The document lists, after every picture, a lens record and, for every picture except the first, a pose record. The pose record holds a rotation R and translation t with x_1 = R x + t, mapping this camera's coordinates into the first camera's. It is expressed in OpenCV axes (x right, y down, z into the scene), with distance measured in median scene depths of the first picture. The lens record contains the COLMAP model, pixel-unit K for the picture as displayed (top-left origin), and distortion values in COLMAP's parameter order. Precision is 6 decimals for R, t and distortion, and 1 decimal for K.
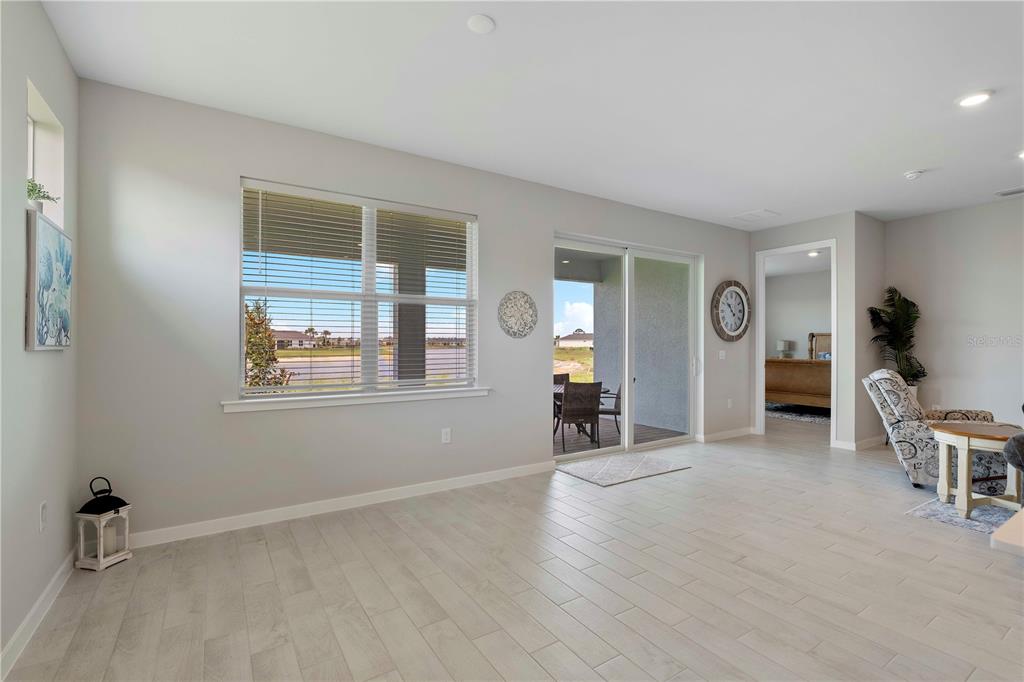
lens RADIAL K [[470.4, 0, 513.3], [0, 470.4, 339.3], [0, 0, 1]] dist [-0.003908, 0.000603]
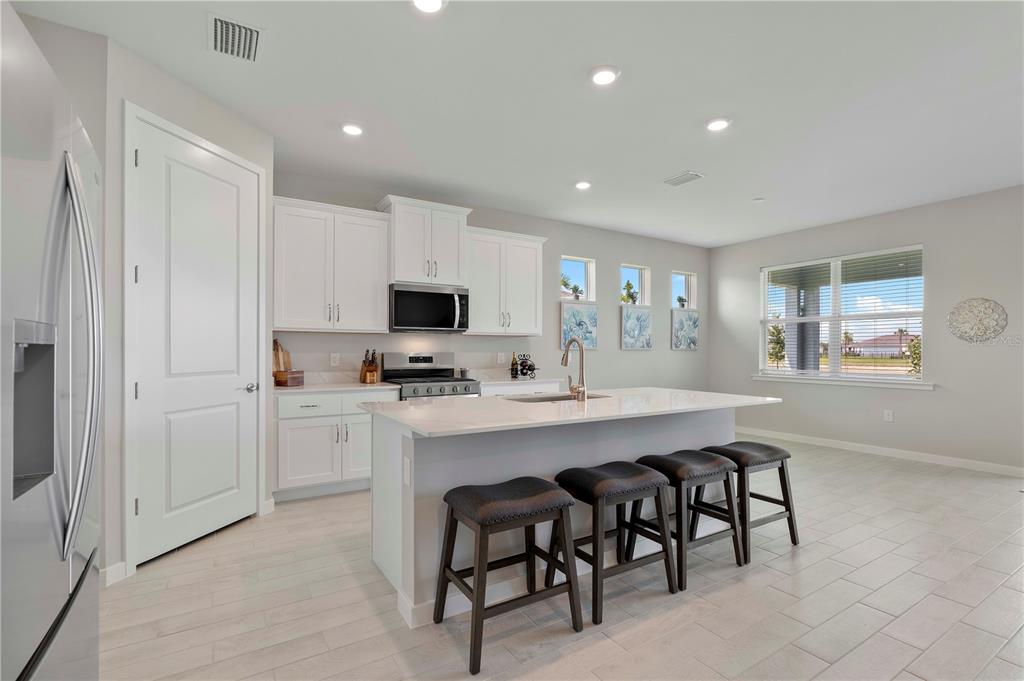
lens RADIAL K [[470.4, 0, 511.3], [0, 470.4, 346.2], [0, 0, 1]] dist [-0.003908, 0.000603]
pose [[-0.012147, -0.007920, -0.999895, 1.153620], [0.006711, 0.999945, -0.008002, 0.009052], [0.999904, -0.006807, -0.012093, -0.057307]]
